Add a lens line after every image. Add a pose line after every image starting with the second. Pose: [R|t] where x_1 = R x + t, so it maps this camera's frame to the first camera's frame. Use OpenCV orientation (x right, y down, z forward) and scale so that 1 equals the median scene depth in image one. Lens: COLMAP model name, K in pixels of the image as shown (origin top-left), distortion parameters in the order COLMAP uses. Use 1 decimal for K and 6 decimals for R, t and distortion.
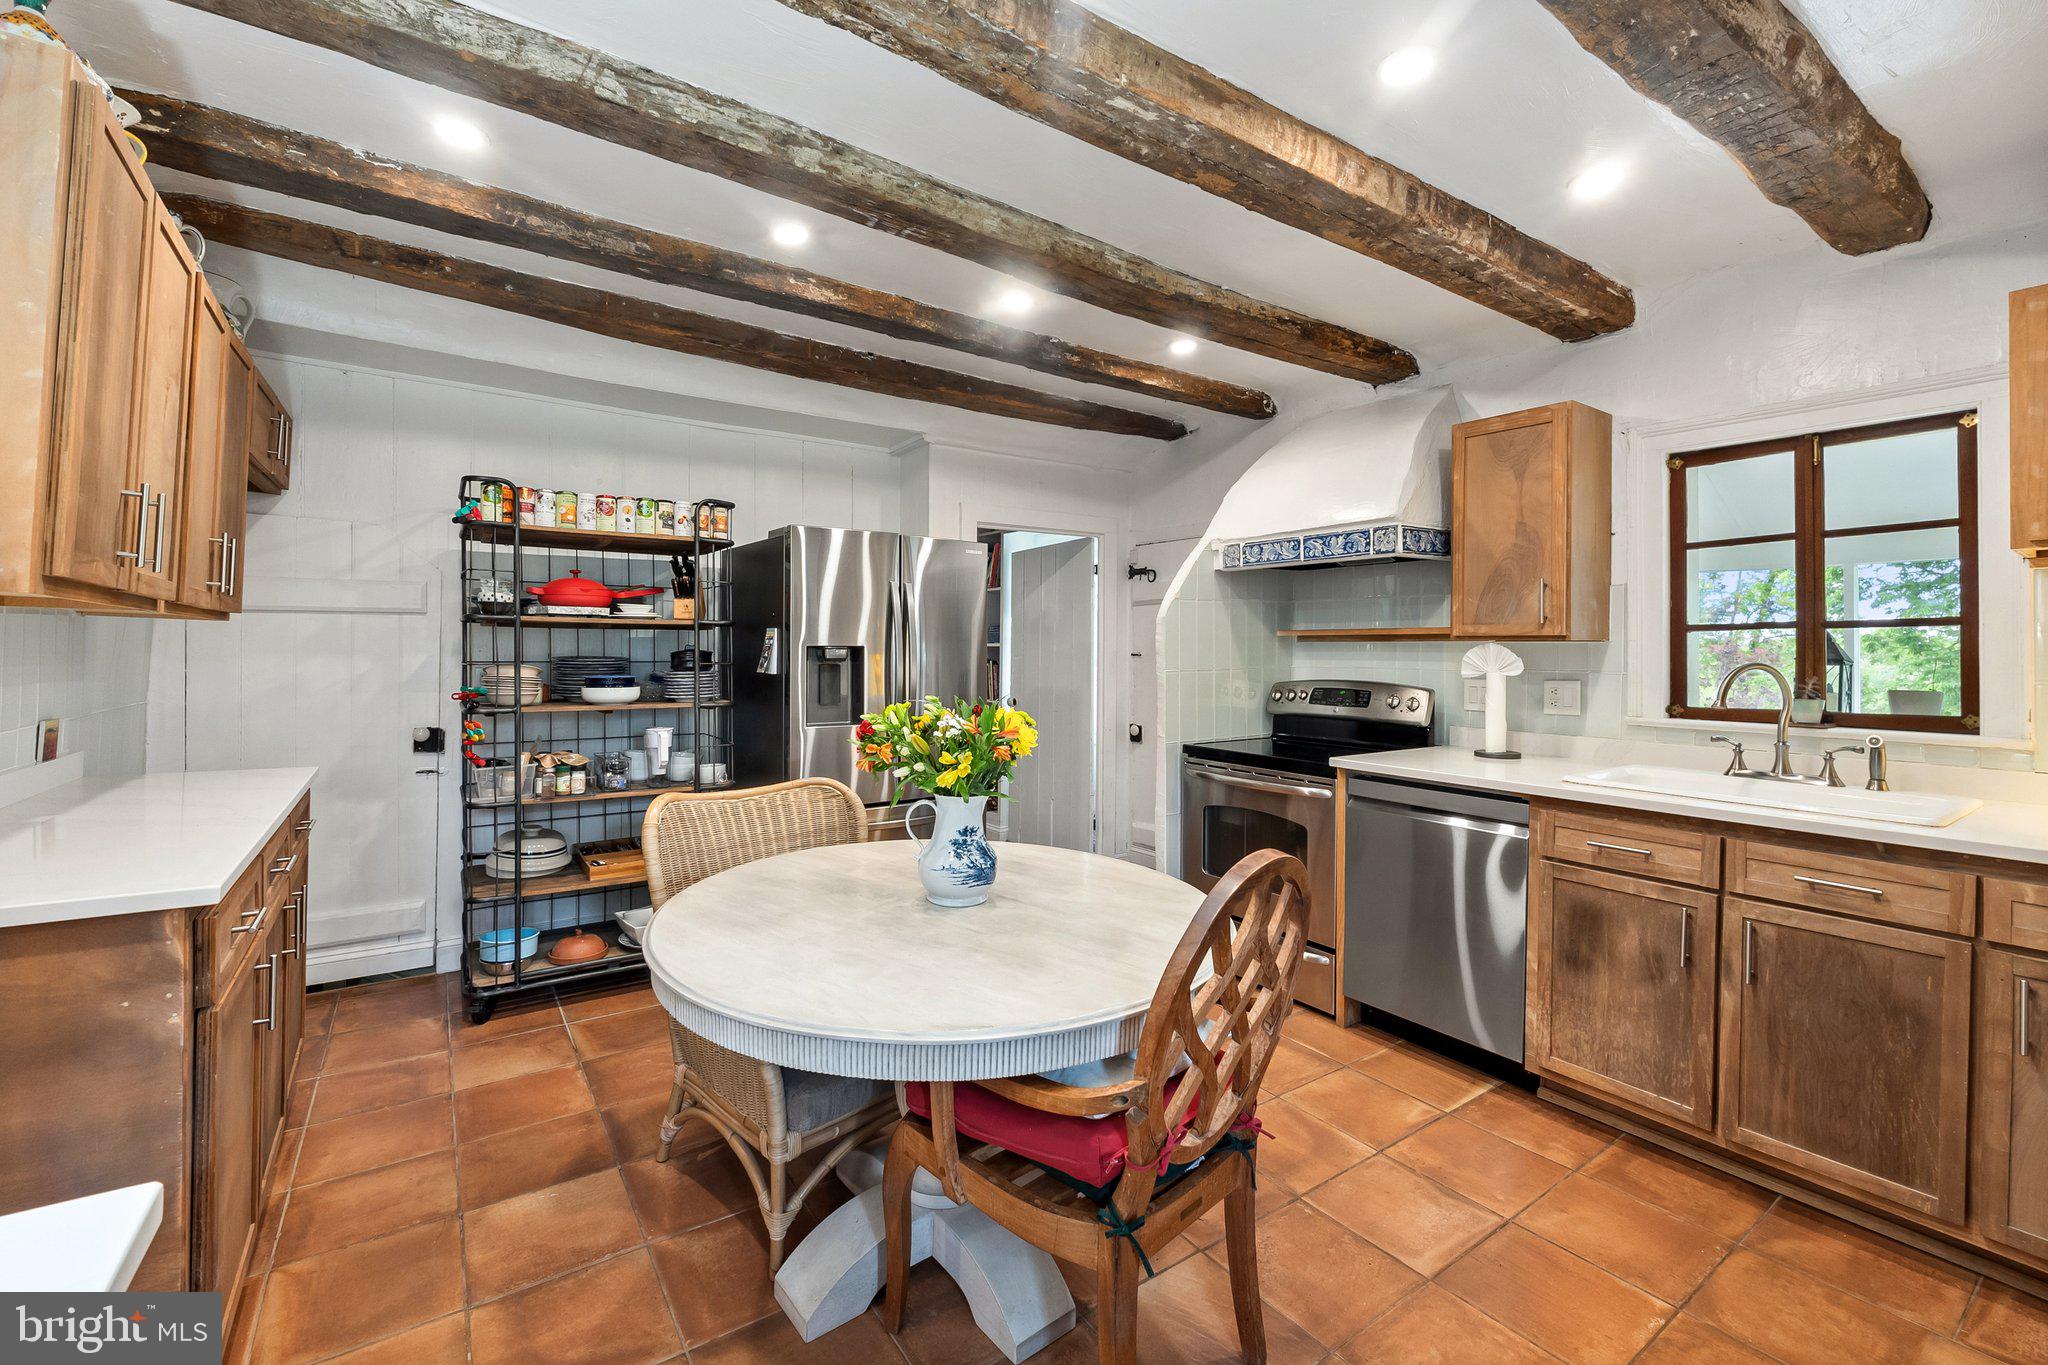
lens RADIAL K [[850.3, 0, 1020.7], [0, 850.3, 654.1], [0, 0, 1]] dist [-0.000572, -0.000105]
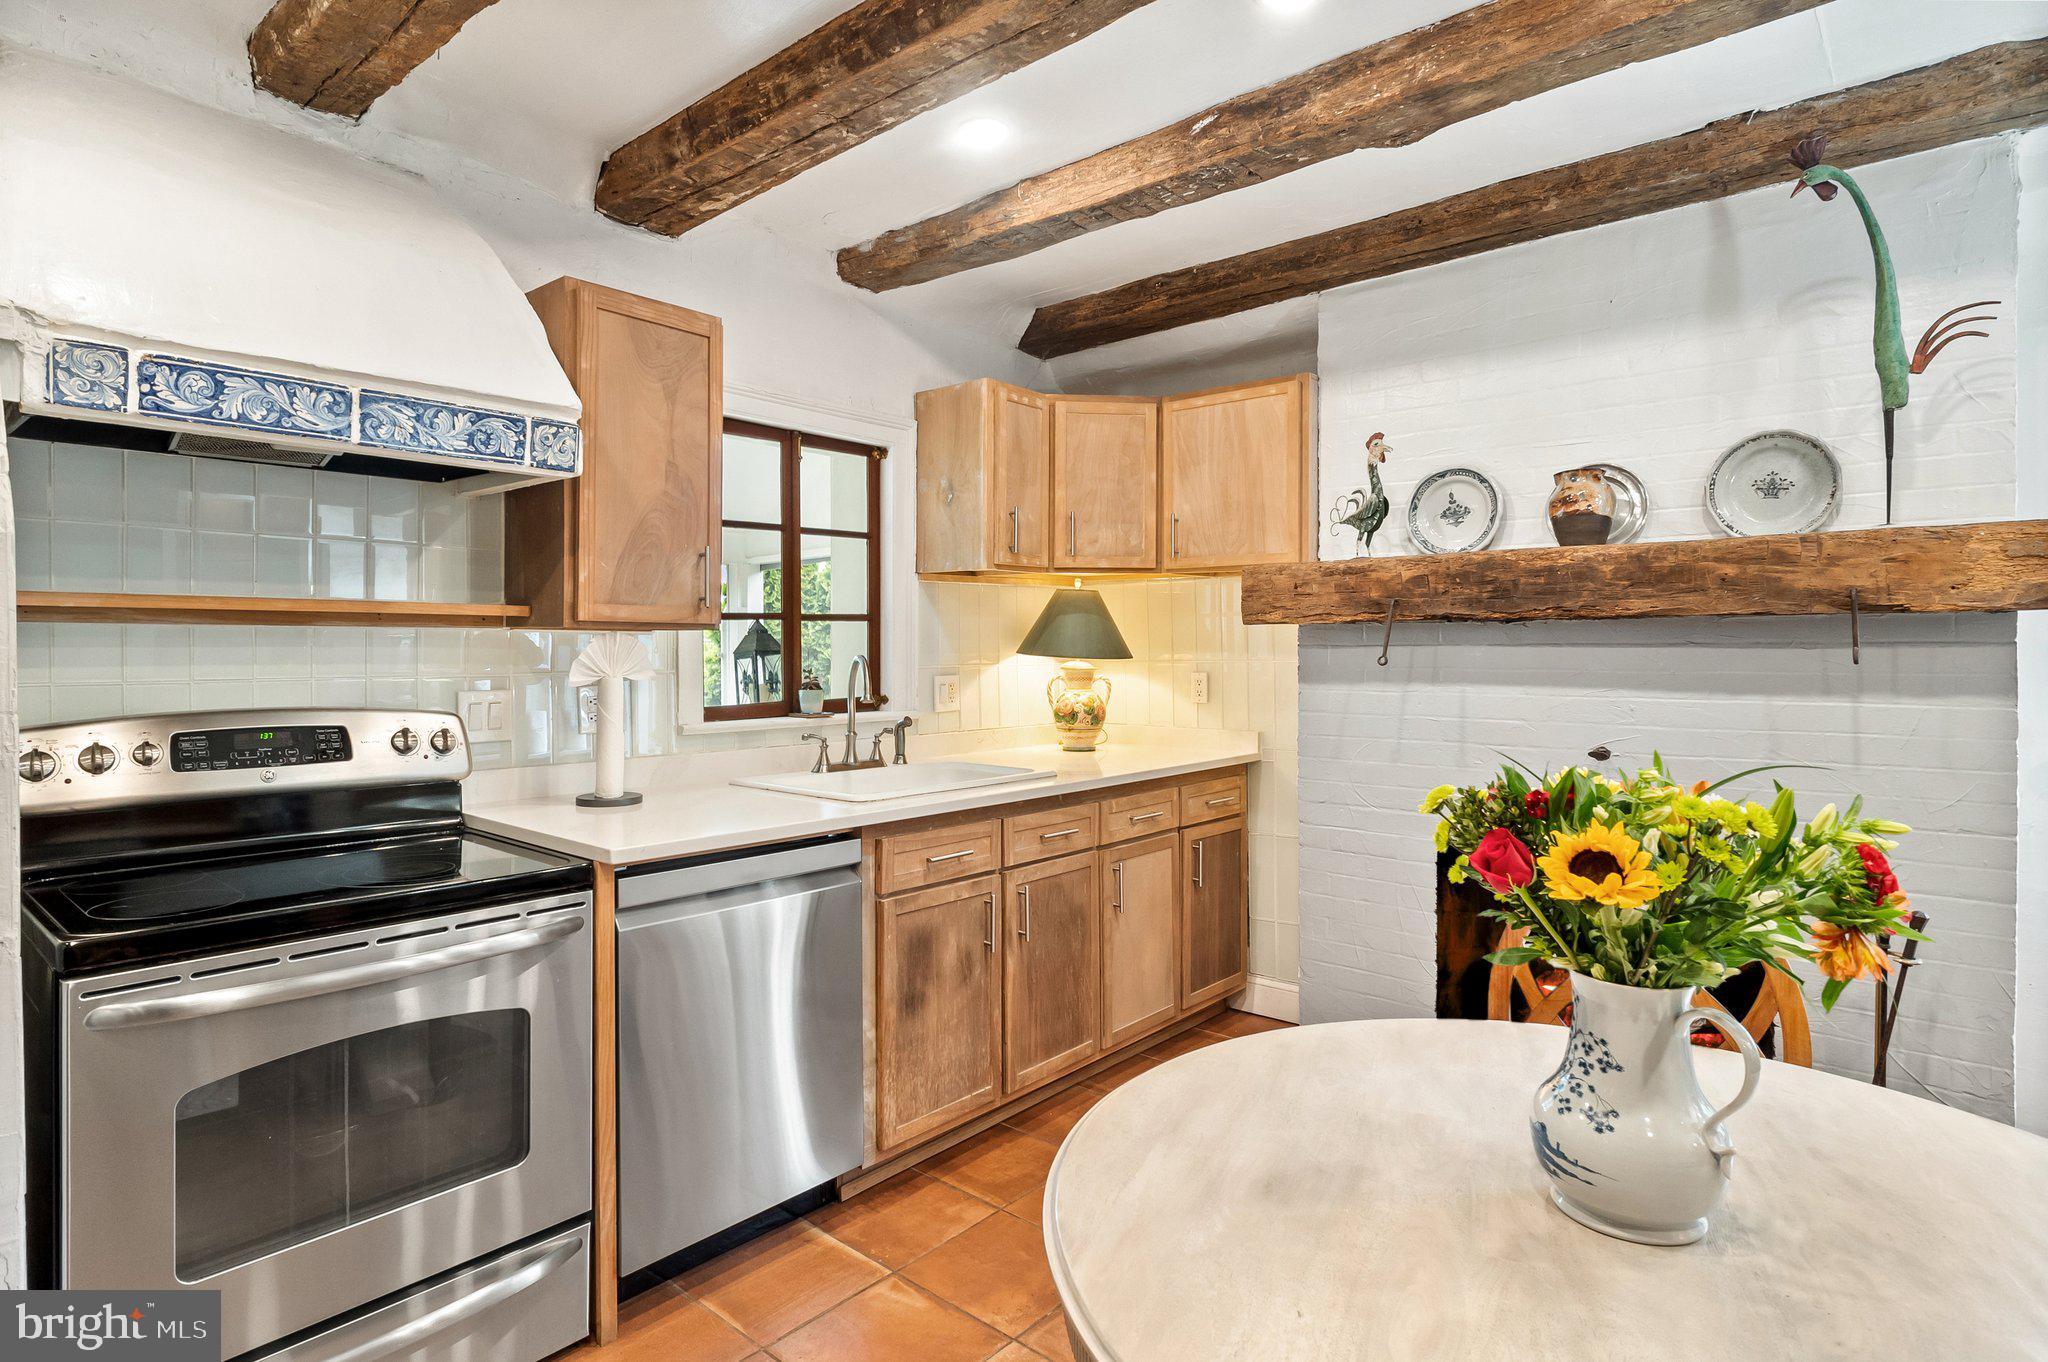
lens RADIAL K [[1078.8, 0, 1008.5], [0, 1078.8, 655.2], [0, 0, 1]] dist [-0.001707, -0.000750]
pose [[-0.245843, -0.018415, 0.969135, -0.403729], [-0.001159, 0.999824, 0.018704, -0.013420], [-0.969309, 0.003474, -0.245821, 1.087532]]
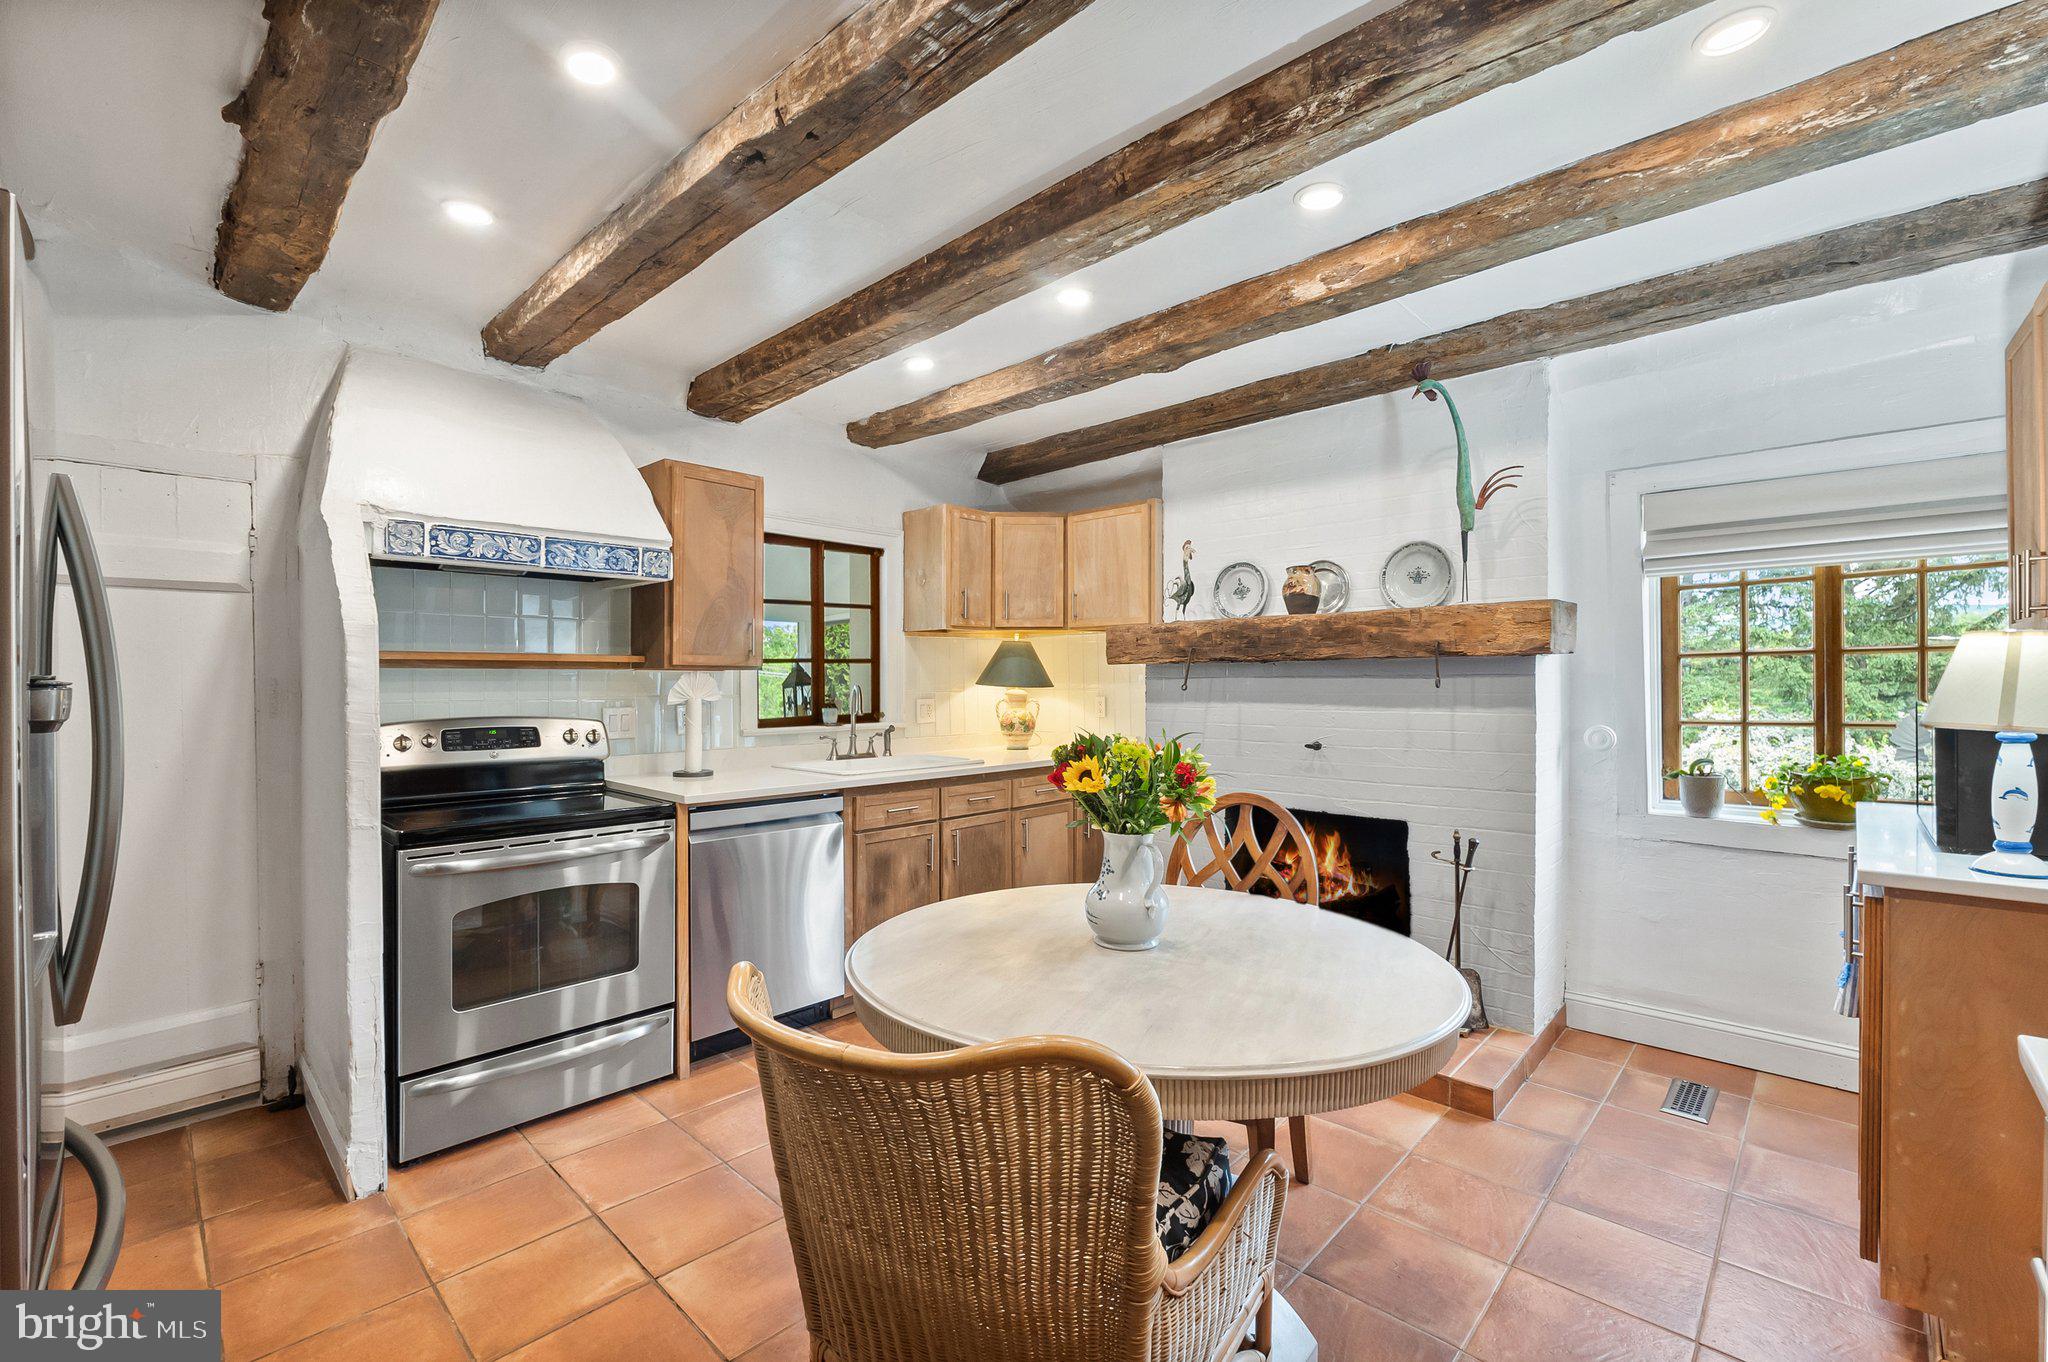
lens RADIAL K [[875.9, 0, 1024.0], [0, 875.9, 681.0], [0, 0, 1]] dist [-0.000327, -0.000173]
pose [[-0.207463, -0.010886, 0.978182, -0.758774], [0.003347, 0.999924, 0.011838, -0.015454], [-0.978237, 0.005730, -0.207411, 0.982834]]
